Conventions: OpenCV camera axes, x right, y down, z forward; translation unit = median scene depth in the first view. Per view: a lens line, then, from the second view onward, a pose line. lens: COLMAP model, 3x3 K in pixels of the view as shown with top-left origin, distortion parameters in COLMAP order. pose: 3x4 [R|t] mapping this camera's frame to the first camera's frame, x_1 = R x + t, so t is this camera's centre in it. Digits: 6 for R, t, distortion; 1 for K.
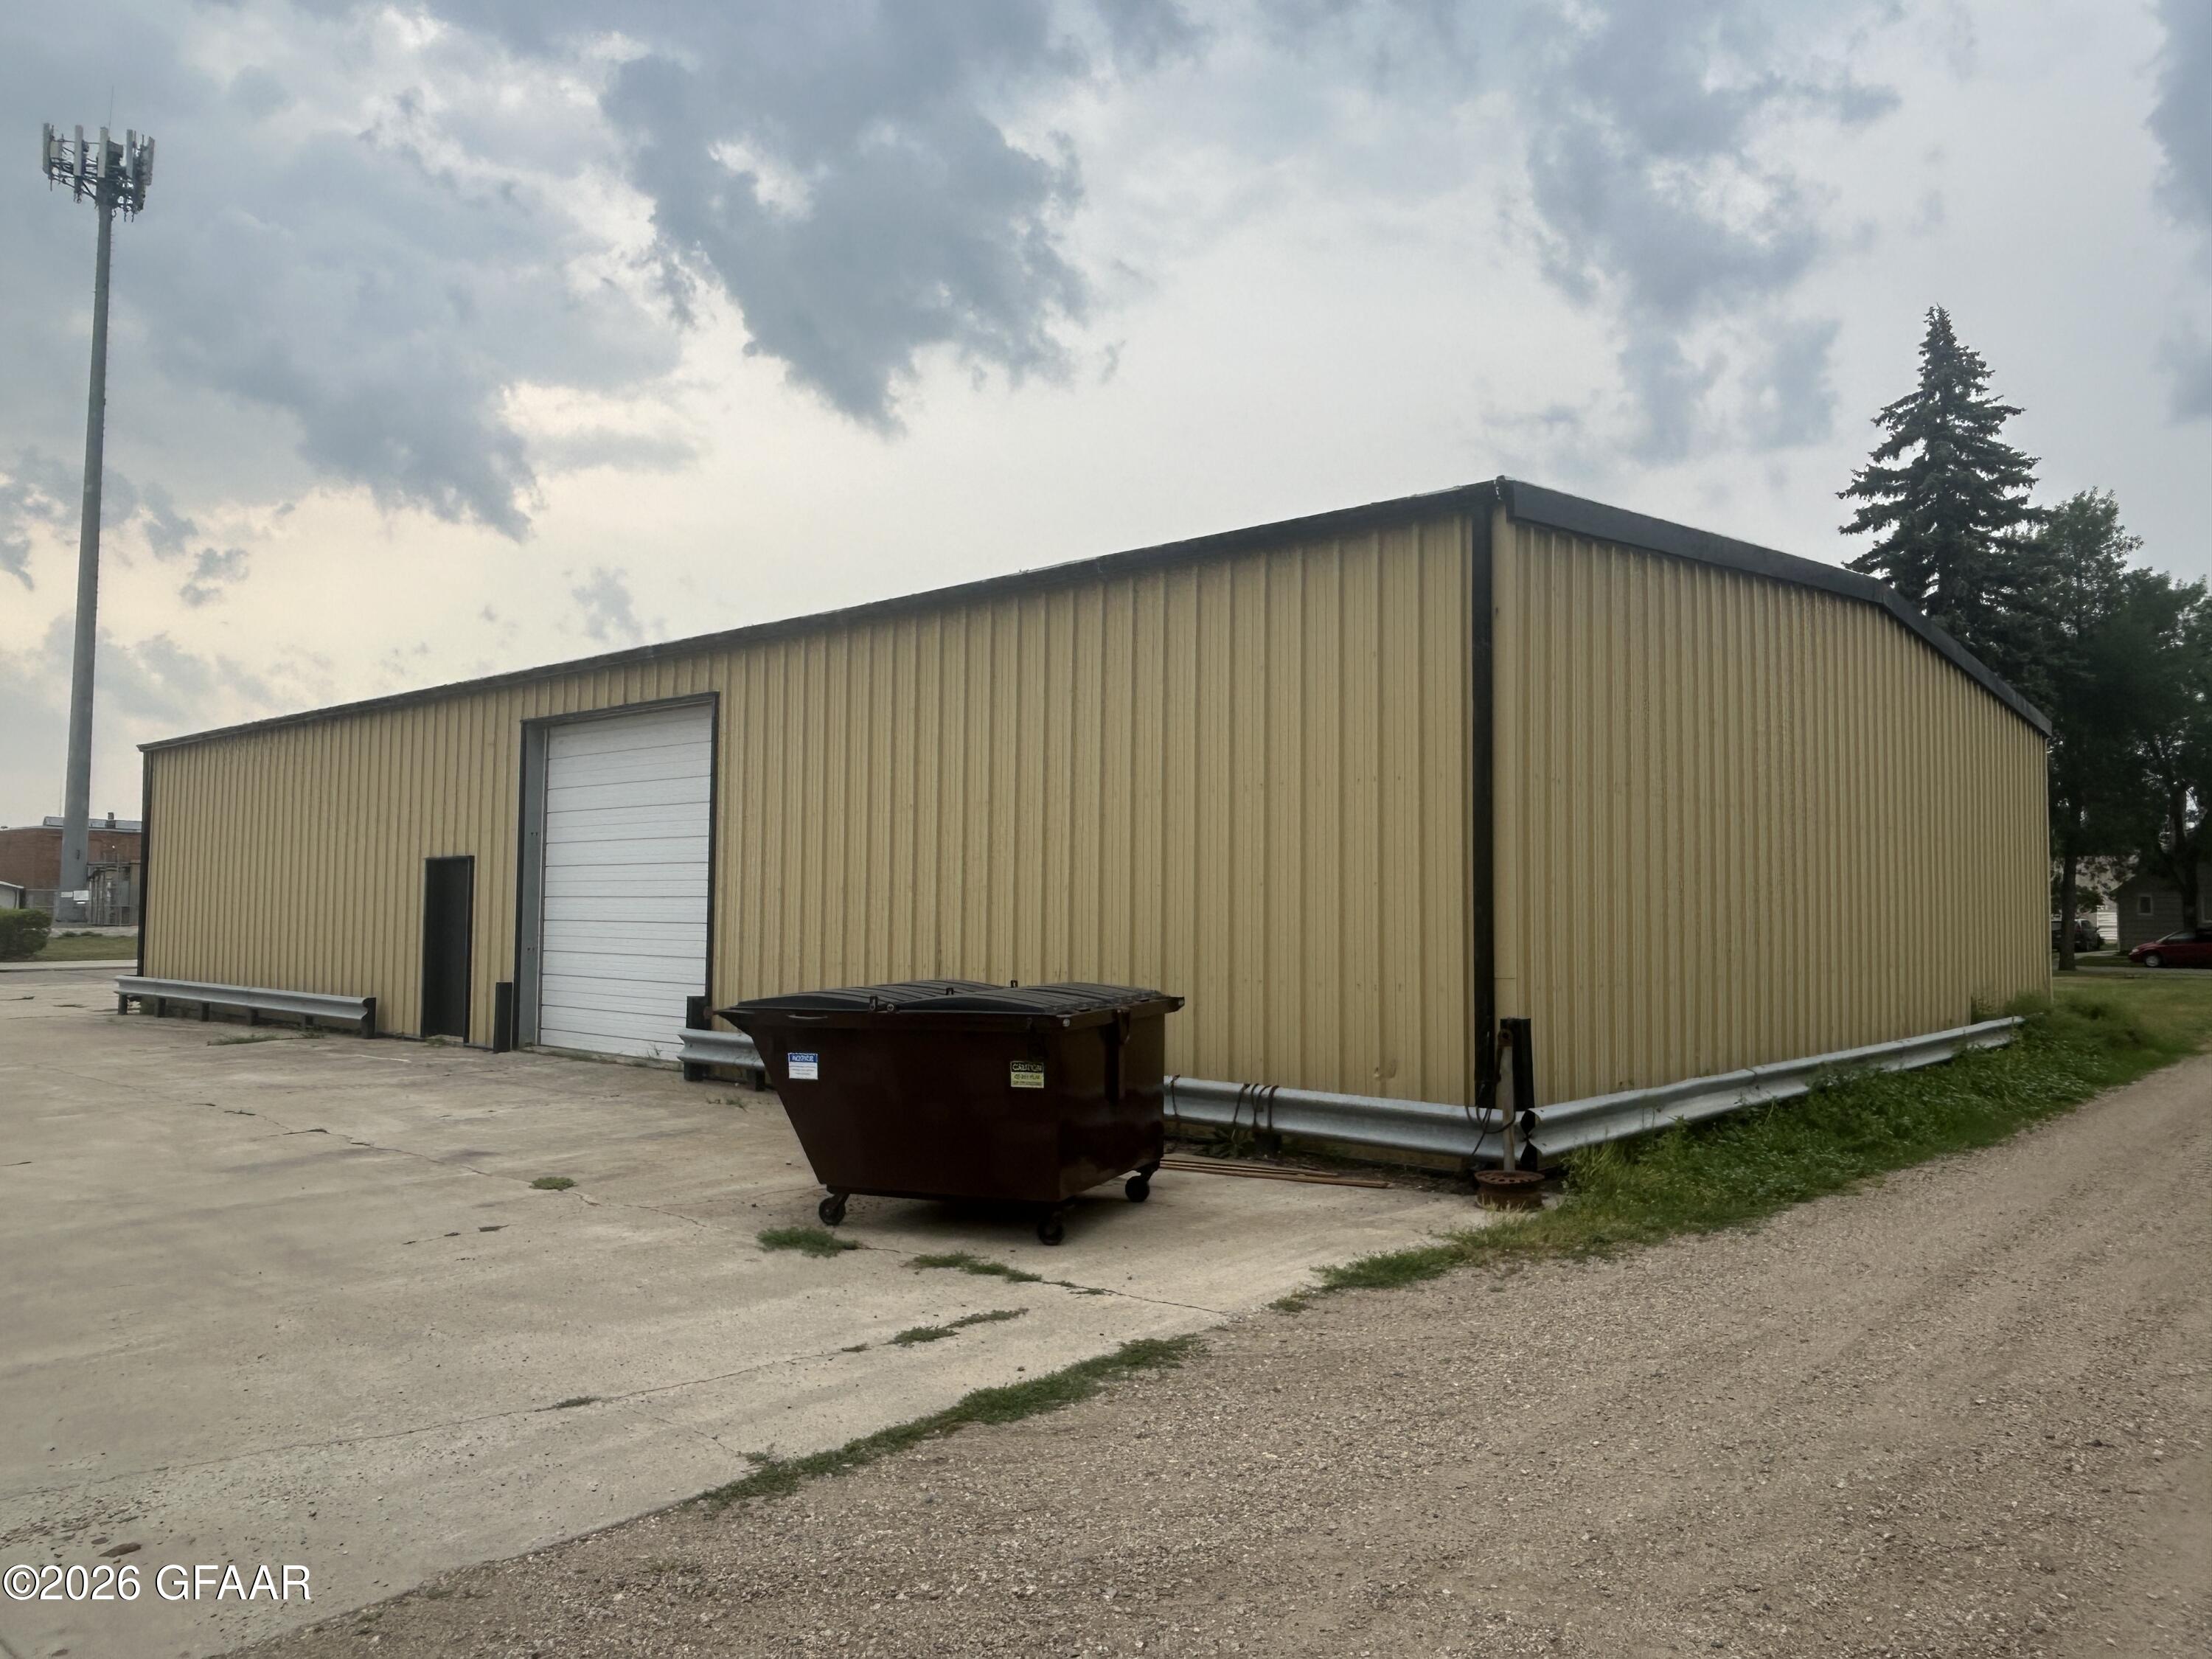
lens RADIAL K [[1544.8, 0, 1118.5], [0, 1544.8, 820.7], [0, 0, 1]] dist [-0.018802, 0.004685]
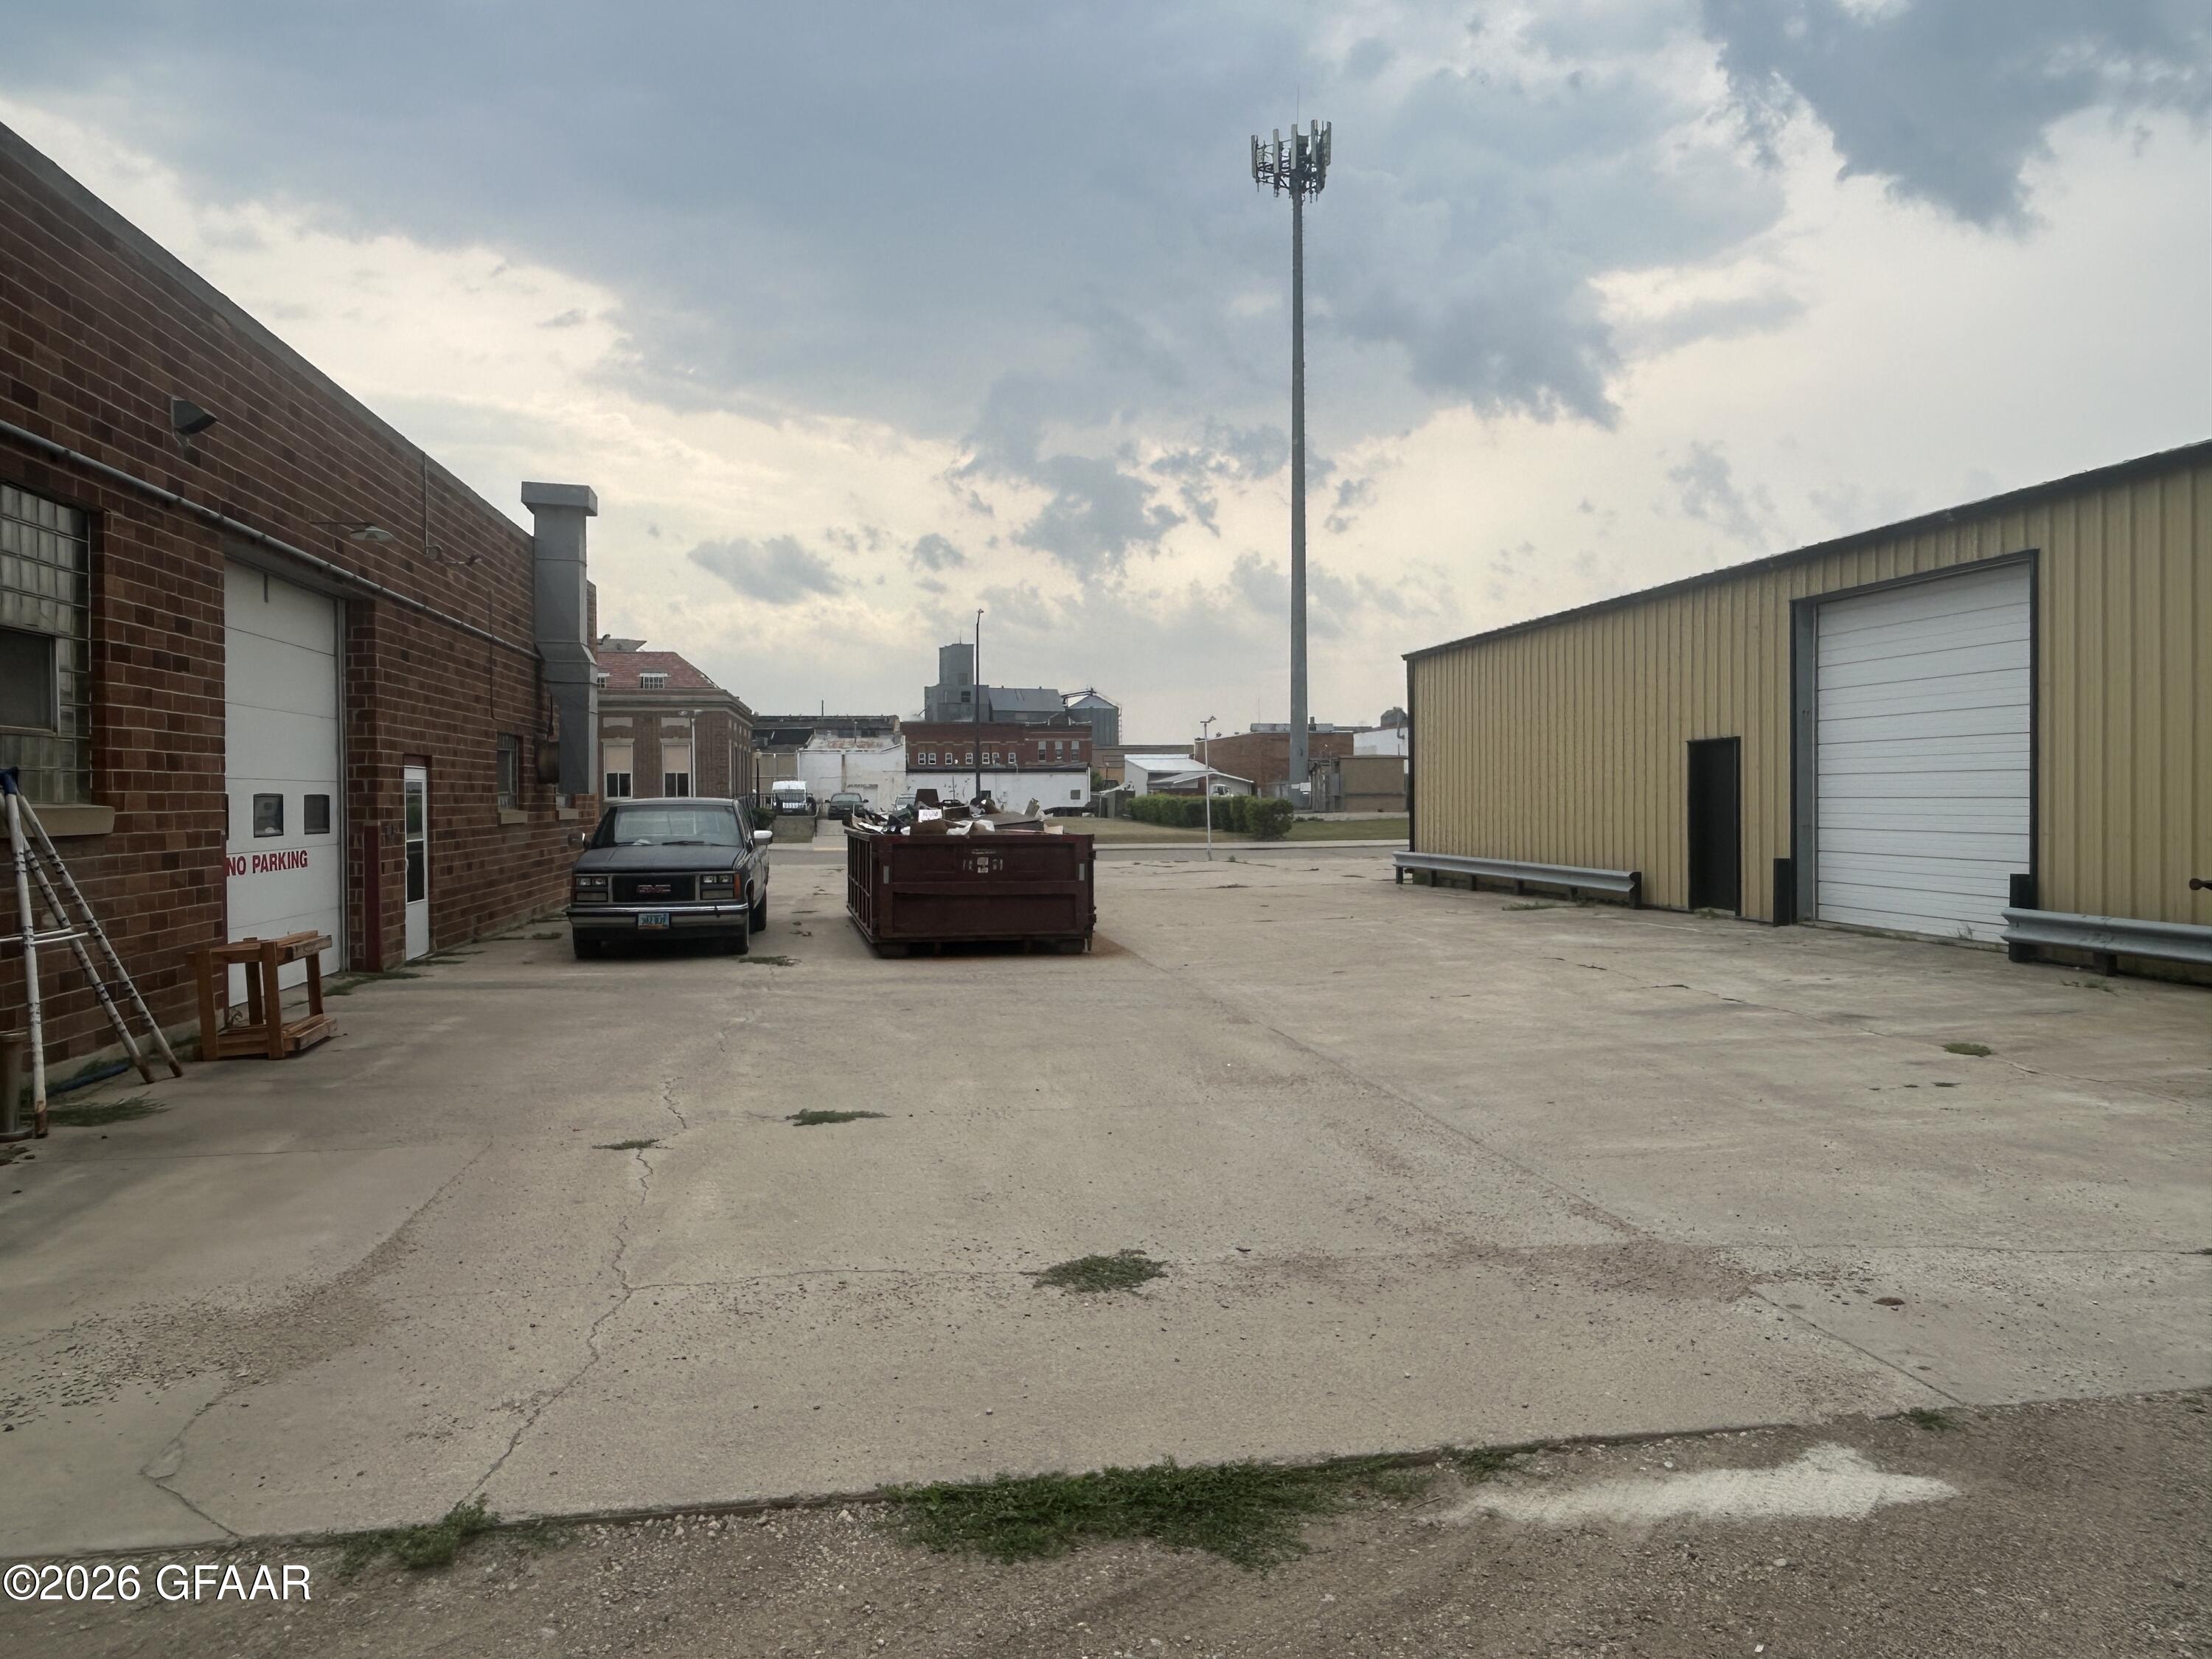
lens RADIAL K [[1544.8, 0, 1100.7], [0, 1544.8, 819.4], [0, 0, 1]] dist [-0.018802, 0.004685]
pose [[0.767061, -0.002073, -0.641571, -0.080046], [0.048708, 0.997297, 0.055014, 0.000423], [0.639722, -0.073449, 0.765089, -0.066537]]
